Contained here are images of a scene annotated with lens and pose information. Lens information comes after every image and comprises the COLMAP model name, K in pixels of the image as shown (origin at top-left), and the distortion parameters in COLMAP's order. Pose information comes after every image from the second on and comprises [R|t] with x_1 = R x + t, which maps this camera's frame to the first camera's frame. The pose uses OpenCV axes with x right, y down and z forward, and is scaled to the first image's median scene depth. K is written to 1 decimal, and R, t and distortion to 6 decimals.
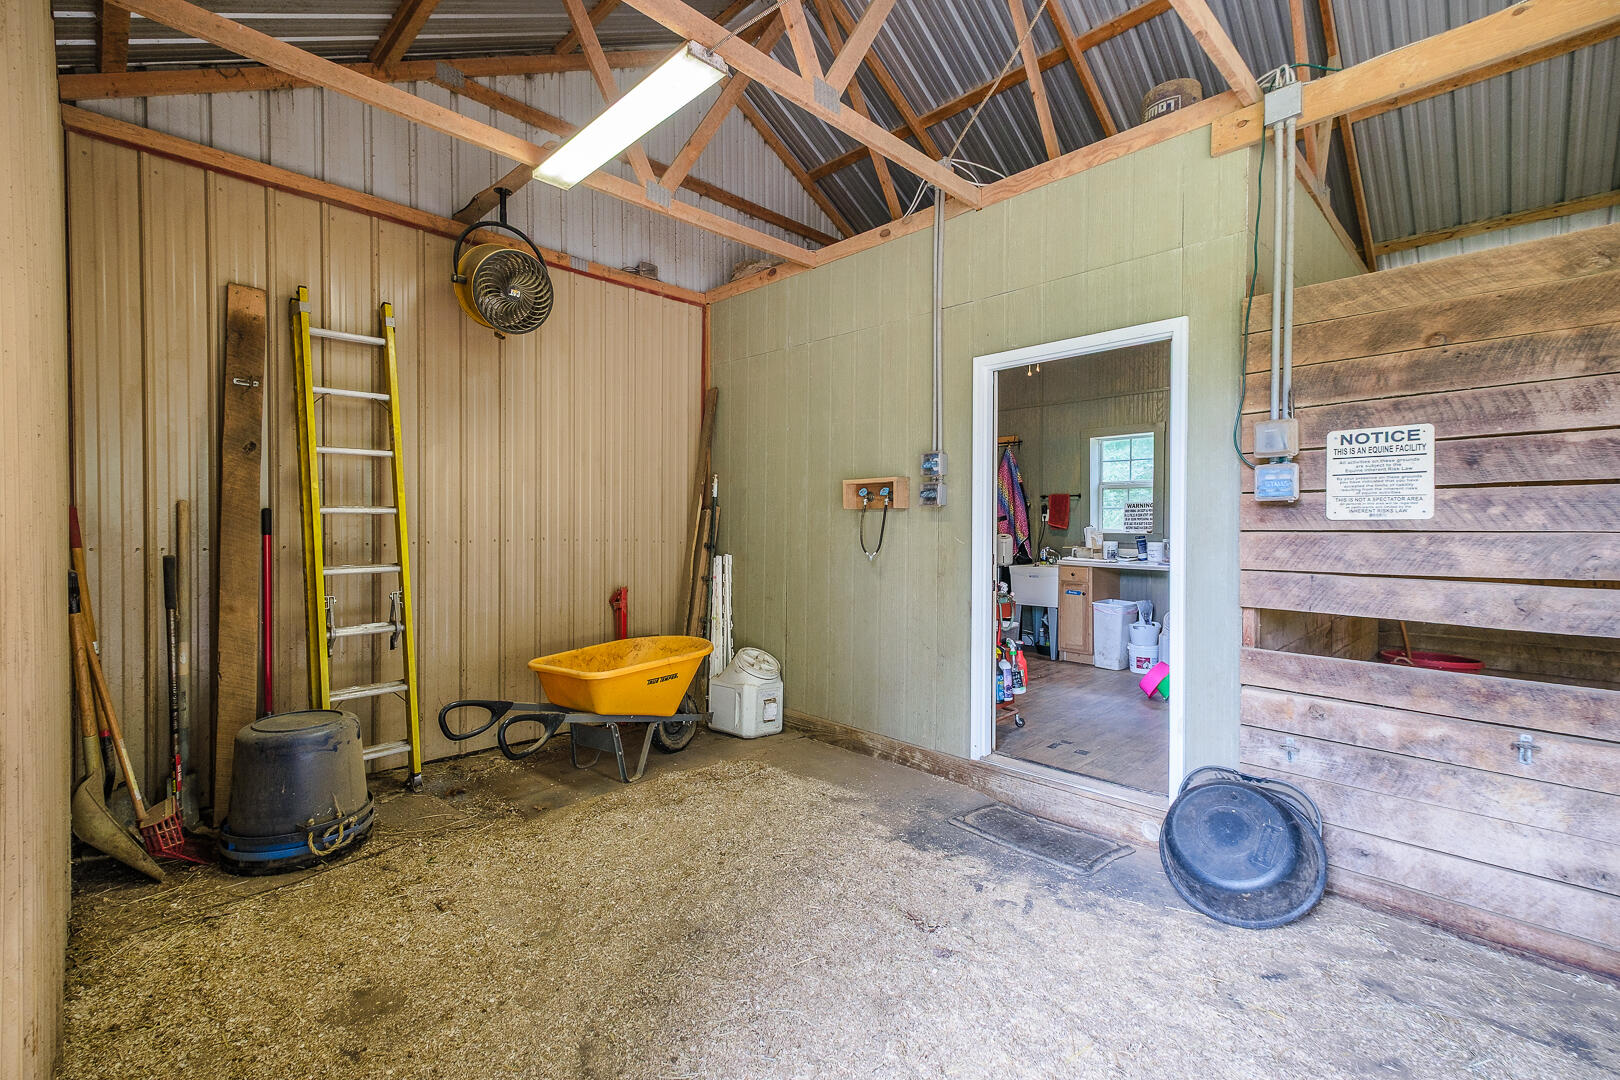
lens RADIAL K [[717.0, 0, 808.1], [0, 717.0, 534.7], [0, 0, 1]] dist [0.020650, 0.000197]
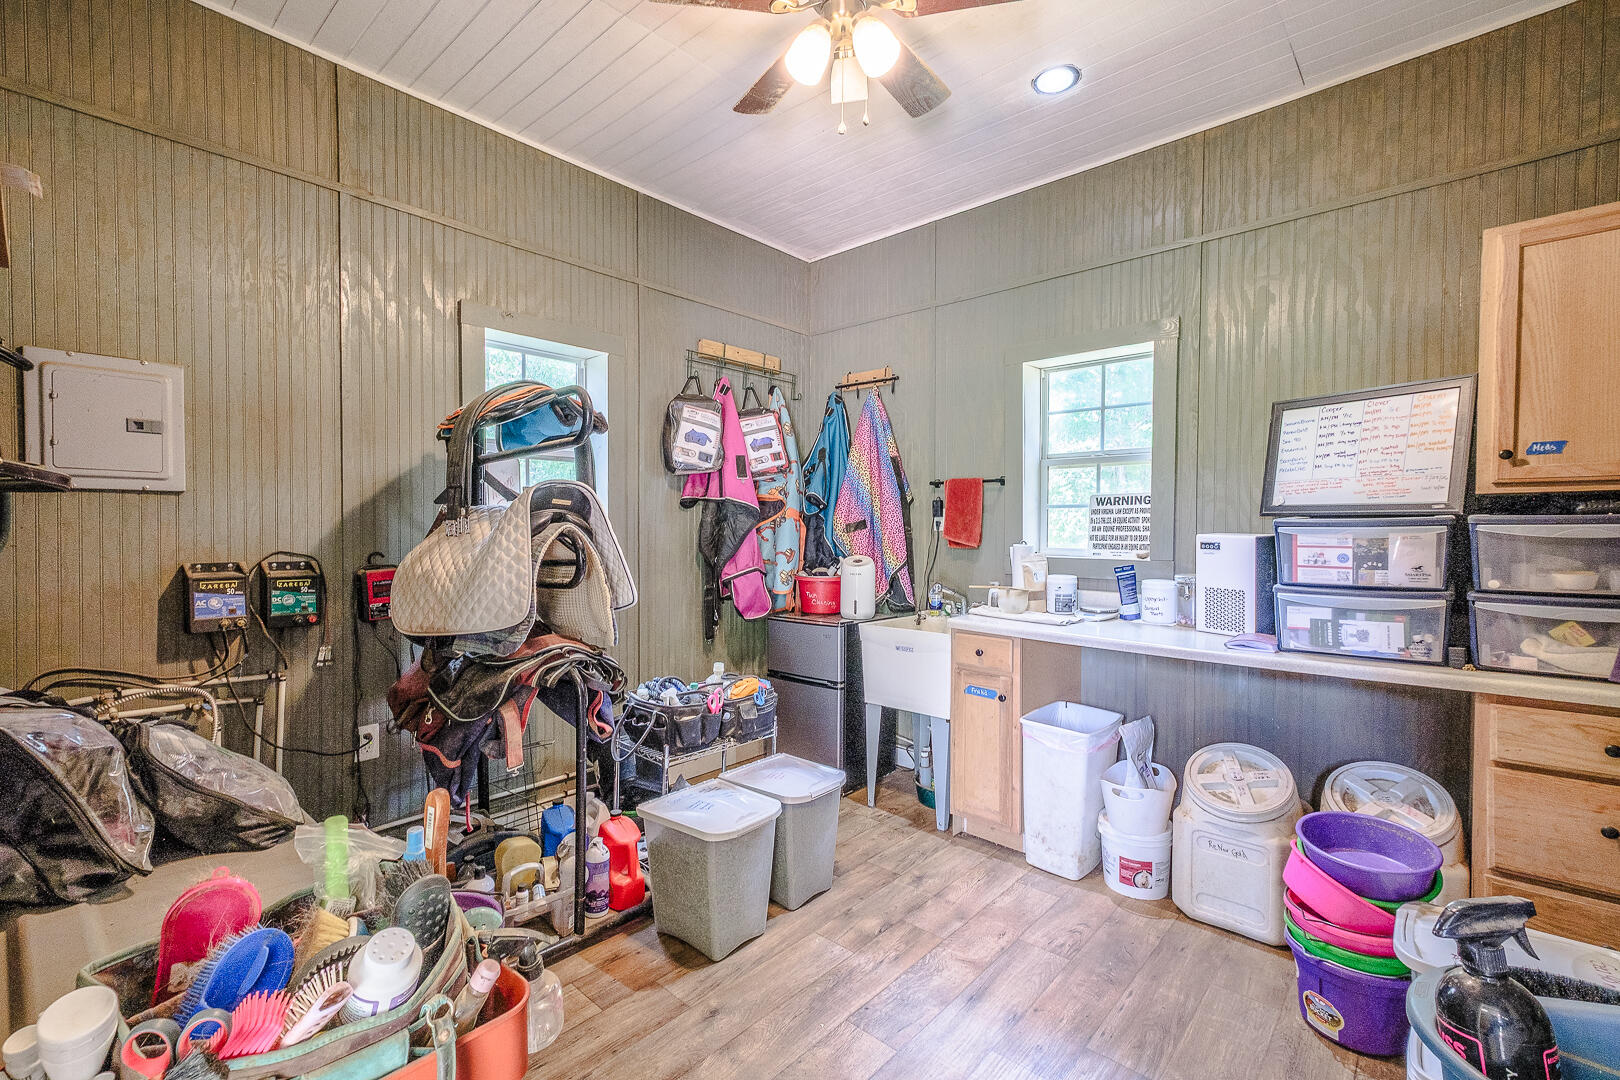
lens RADIAL K [[717.0, 0, 814.8], [0, 717.0, 541.9], [0, 0, 1]] dist [0.020650, 0.000197]
pose [[0.998351, 0.003149, 0.057320, 0.231176], [-0.003452, 0.999981, 0.005188, -0.014682], [-0.057302, -0.005377, 0.998342, 0.538793]]
